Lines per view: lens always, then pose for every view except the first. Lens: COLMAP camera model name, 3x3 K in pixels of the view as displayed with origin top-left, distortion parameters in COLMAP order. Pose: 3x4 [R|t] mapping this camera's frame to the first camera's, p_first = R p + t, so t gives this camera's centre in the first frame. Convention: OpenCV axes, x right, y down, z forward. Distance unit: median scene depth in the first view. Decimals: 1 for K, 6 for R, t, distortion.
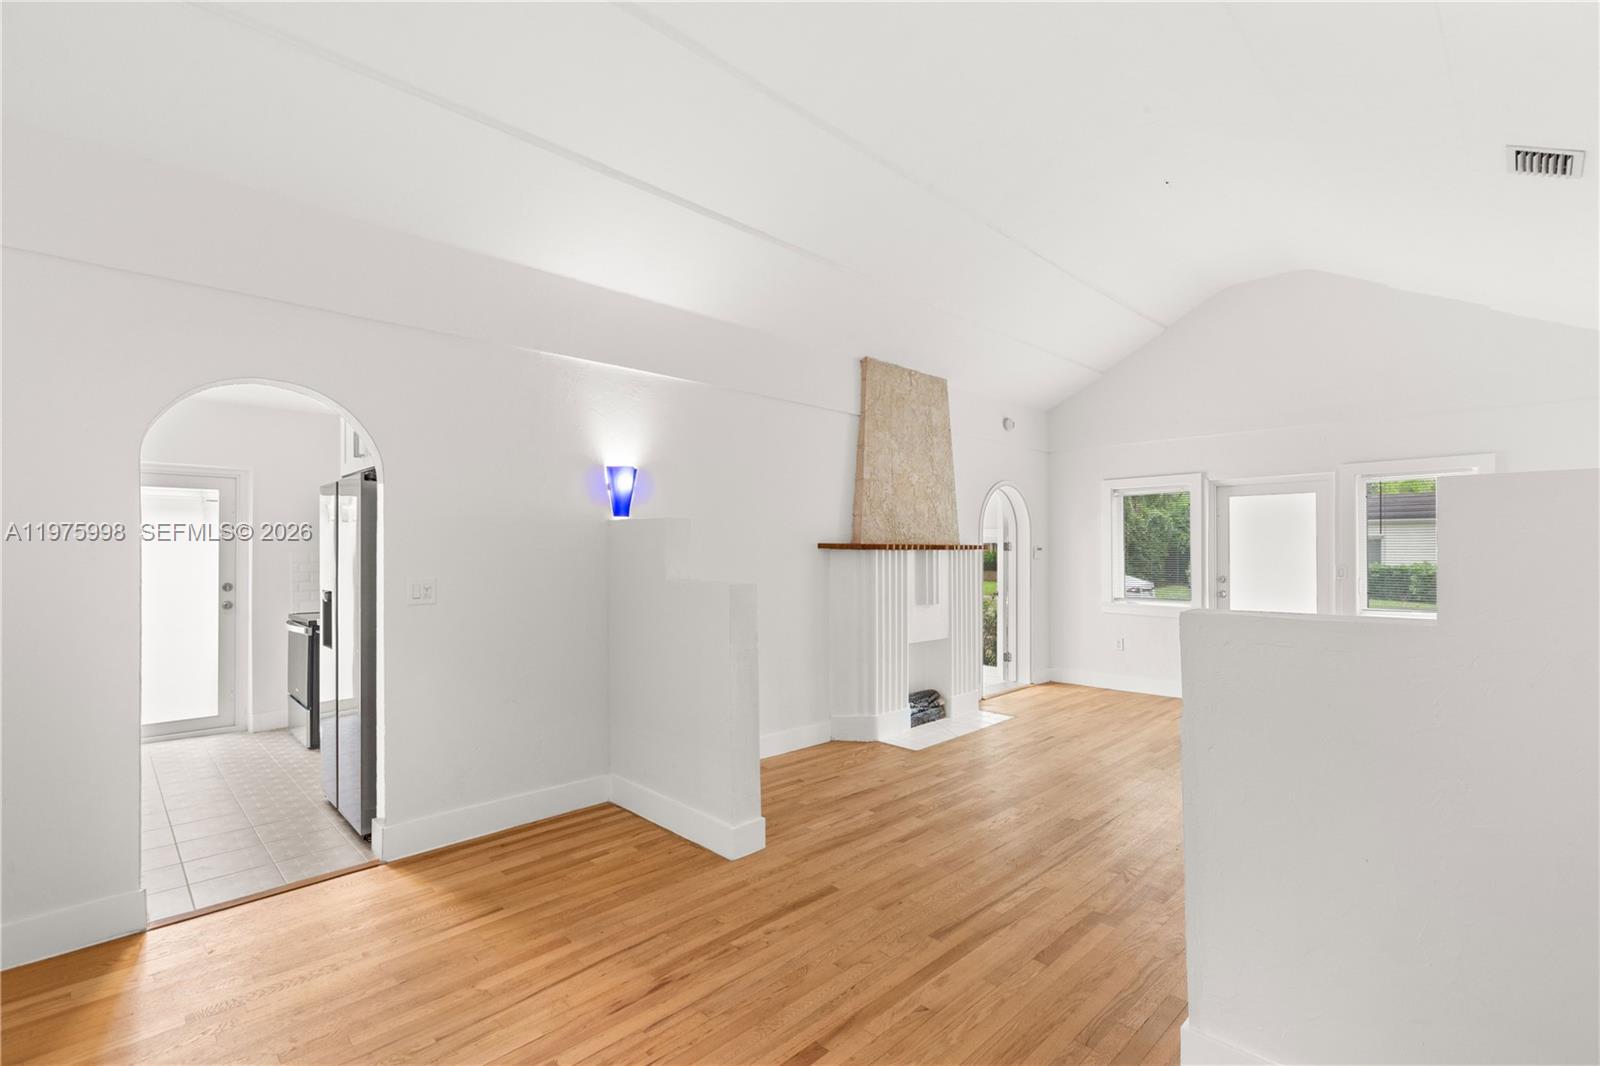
lens RADIAL K [[719.2, 0, 794.0], [0, 719.2, 547.8], [0, 0, 1]] dist [-0.001705, -0.000300]
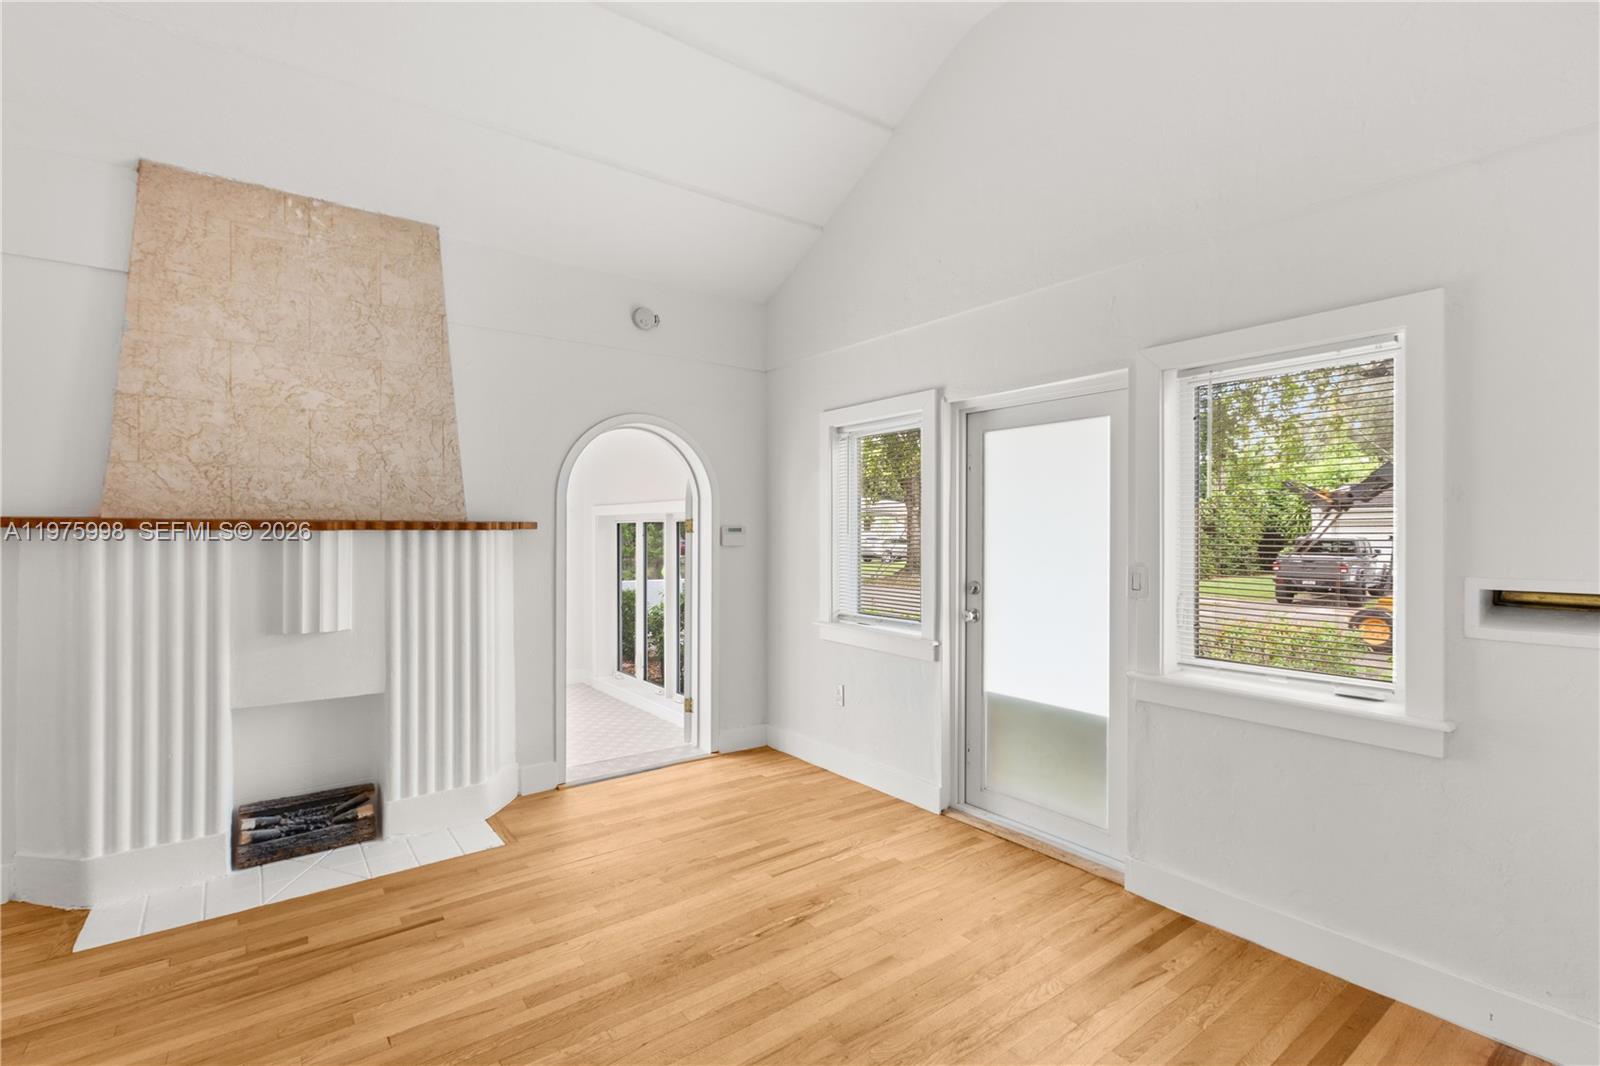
lens RADIAL K [[735.7, 0, 800.0], [0, 735.7, 533.0], [0, 0, 1]] dist [0.005665, -0.003643]
pose [[0.991766, 0.004410, -0.127987, 0.603282], [-0.003636, 0.999974, 0.006281, 0.000174], [0.128011, -0.005764, 0.991756, 0.495429]]
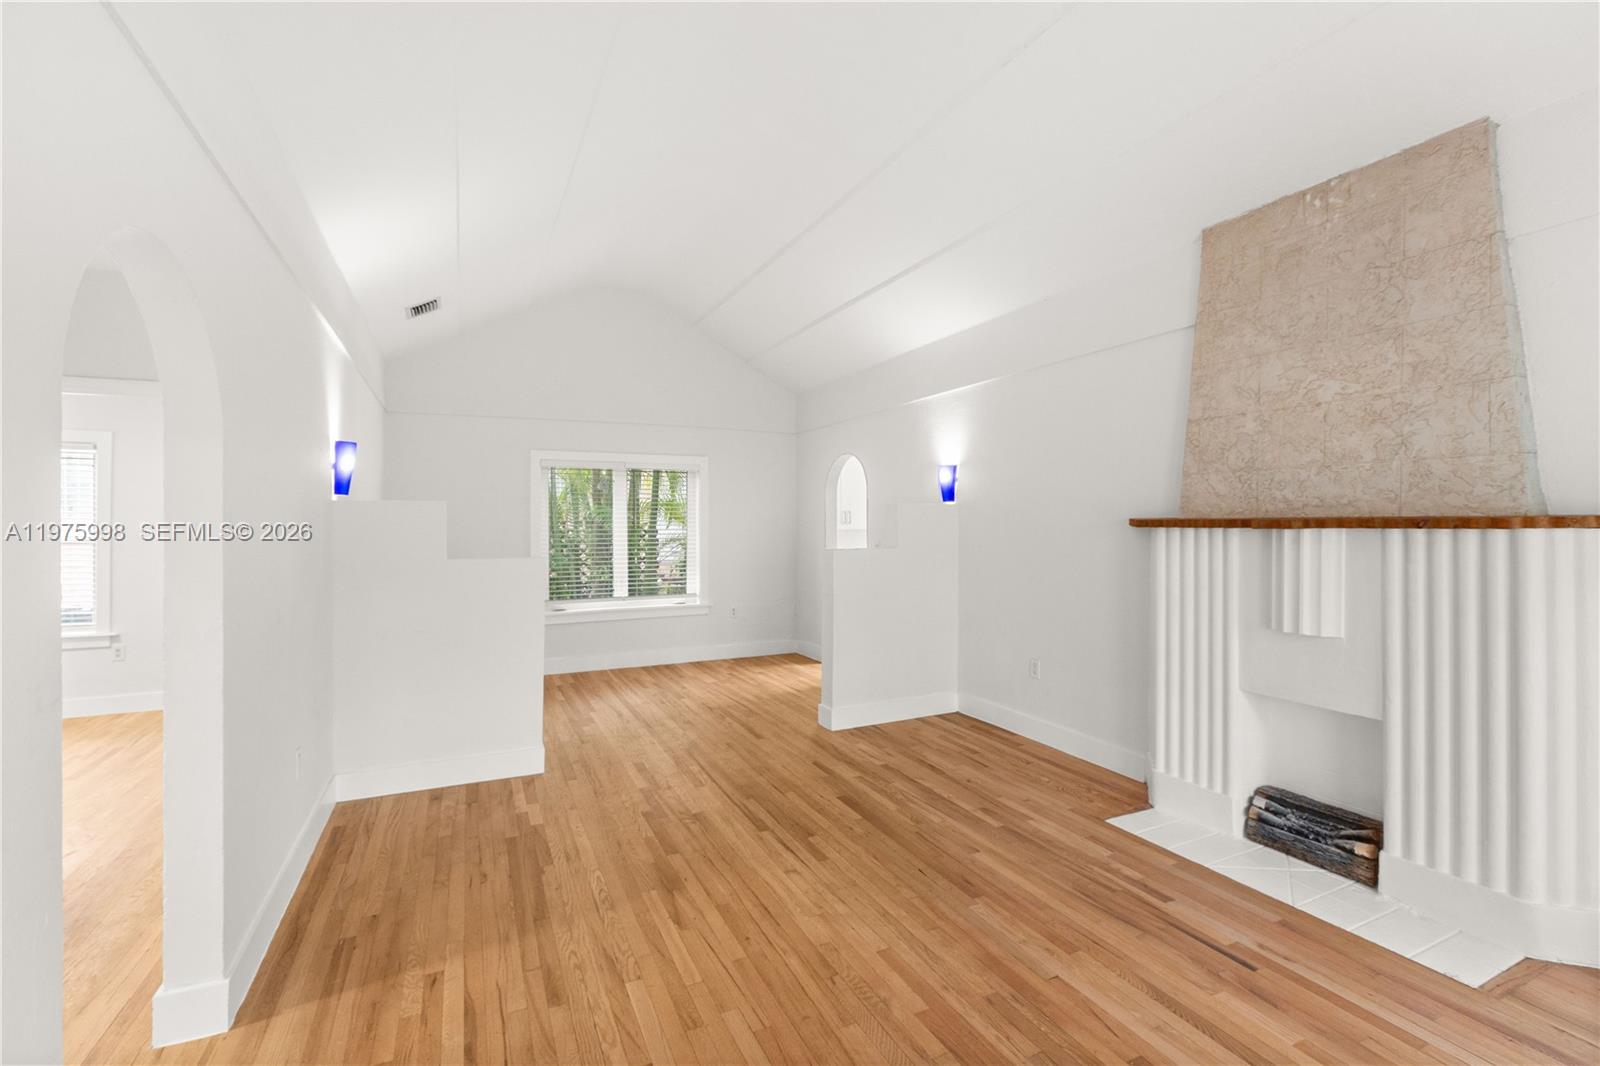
lens RADIAL K [[706.3, 0, 797.6], [0, 706.3, 520.0], [0, 0, 1]] dist [-0.002107, -0.000605]
pose [[-0.321777, -0.002331, -0.946812, 0.768931], [0.006414, 0.999969, -0.004642, -0.003067], [0.946794, -0.007567, -0.321752, 0.801643]]
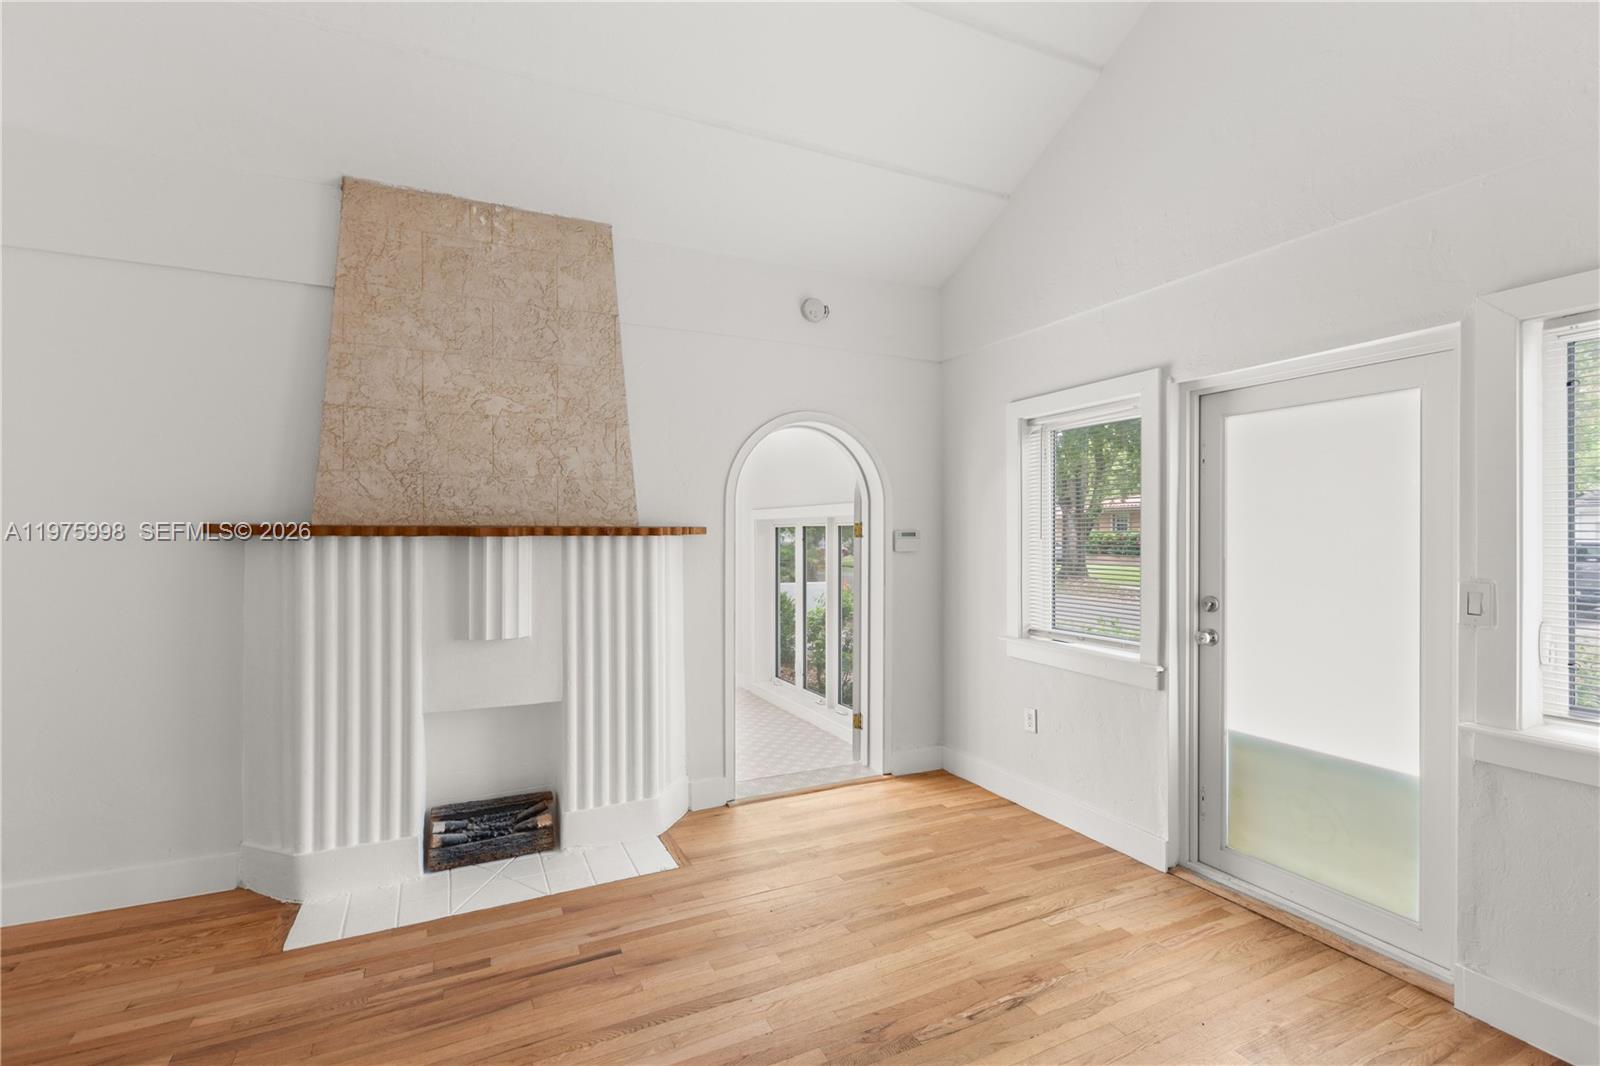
lens RADIAL K [[725.2, 0, 795.7], [0, 725.2, 537.1], [0, 0, 1]] dist [0.001883, 0.000229]
pose [[0.947354, 0.003999, -0.320163, 0.557432], [-0.001117, 0.999957, 0.009185, -0.001602], [0.320186, -0.008344, 0.947318, 0.553377]]
